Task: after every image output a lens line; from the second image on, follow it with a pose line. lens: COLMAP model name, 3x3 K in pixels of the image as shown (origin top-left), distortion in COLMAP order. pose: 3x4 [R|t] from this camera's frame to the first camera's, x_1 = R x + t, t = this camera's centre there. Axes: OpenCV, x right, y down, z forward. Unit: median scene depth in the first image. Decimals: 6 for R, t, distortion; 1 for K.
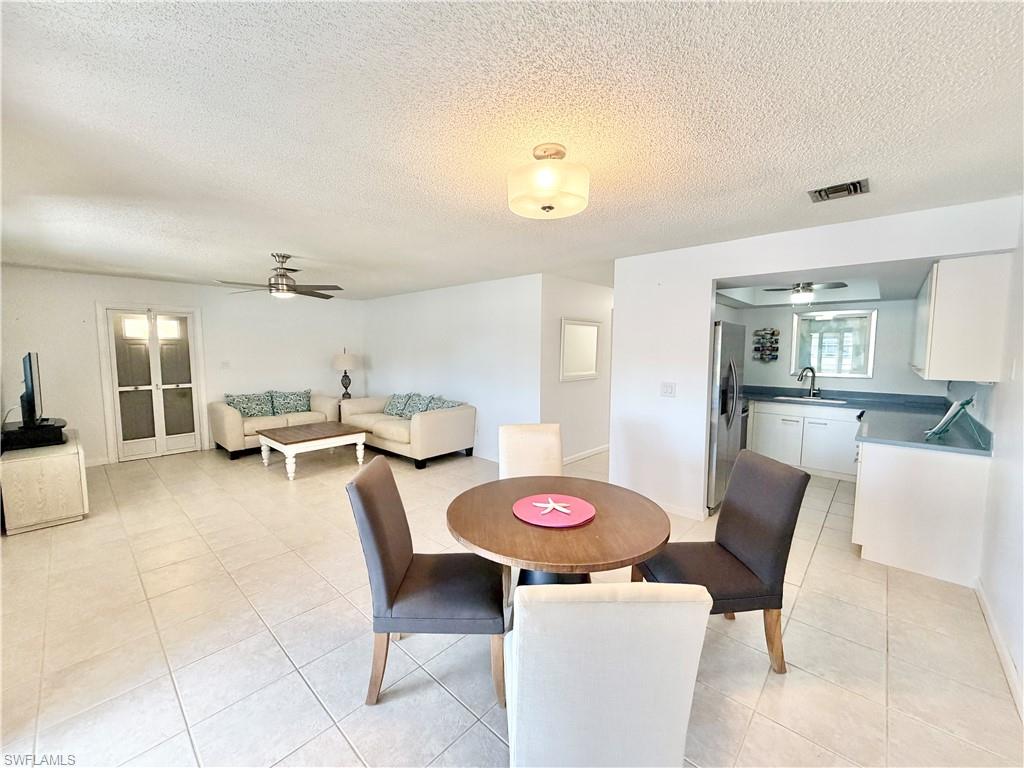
lens RADIAL K [[407.7, 0, 508.8], [0, 407.7, 383.5], [0, 0, 1]] dist [0.000884, -0.000205]
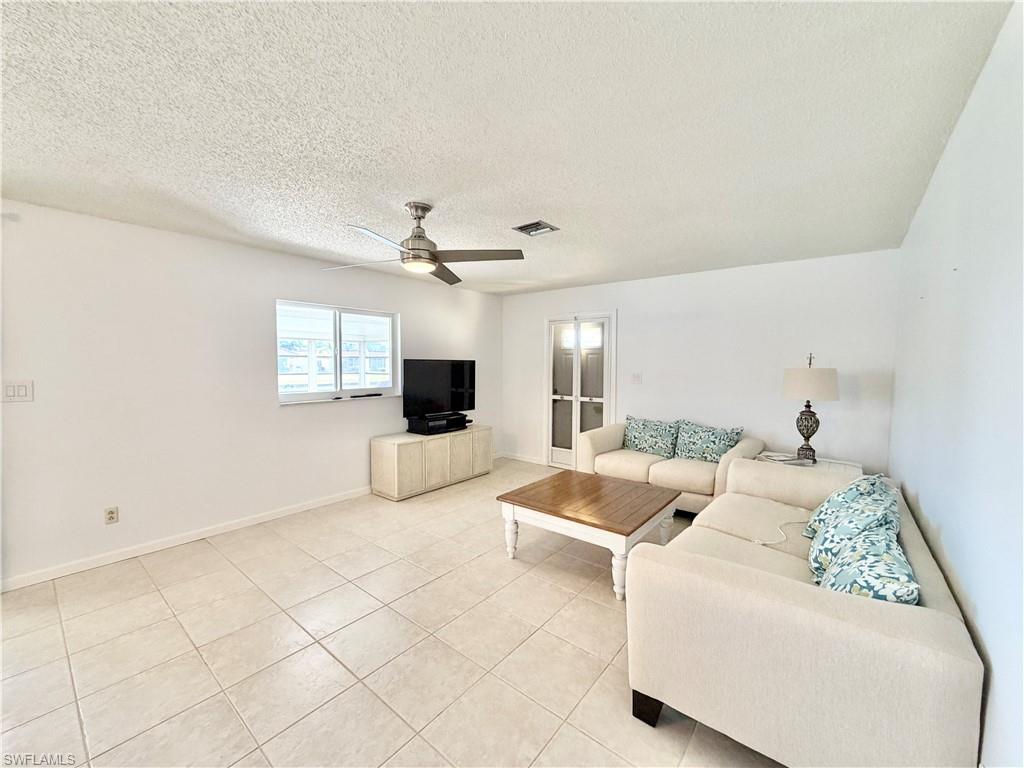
lens RADIAL K [[406.8, 0, 510.3], [0, 406.8, 394.7], [0, 0, 1]] dist [-0.000336, -0.000096]
pose [[0.062102, 0.073468, -0.995362, 0.072385], [-0.091684, 0.993490, 0.067610, -0.050724], [0.993850, 0.087060, 0.068434, 0.793115]]
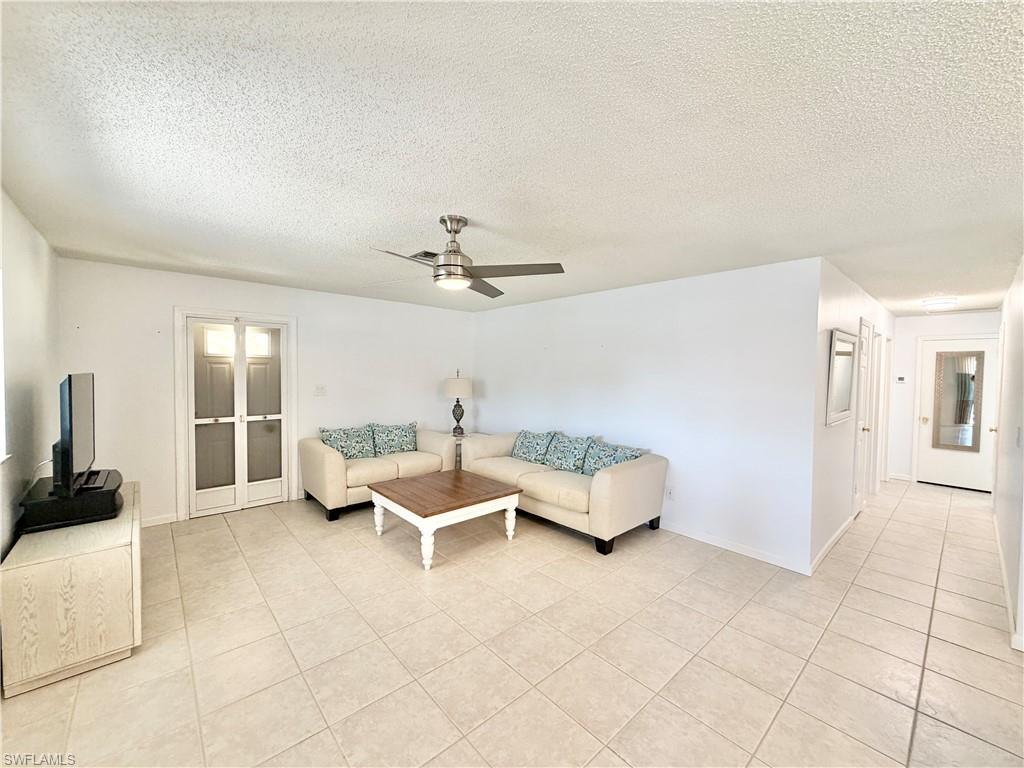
lens RADIAL K [[407.7, 0, 508.8], [0, 407.7, 383.5], [0, 0, 1]] dist [0.000884, -0.000205]
pose [[0.994808, 0.012878, -0.100950, -0.288047], [-0.018393, 0.998377, -0.053897, -0.026013], [0.100092, 0.055474, 0.993431, 0.288534]]
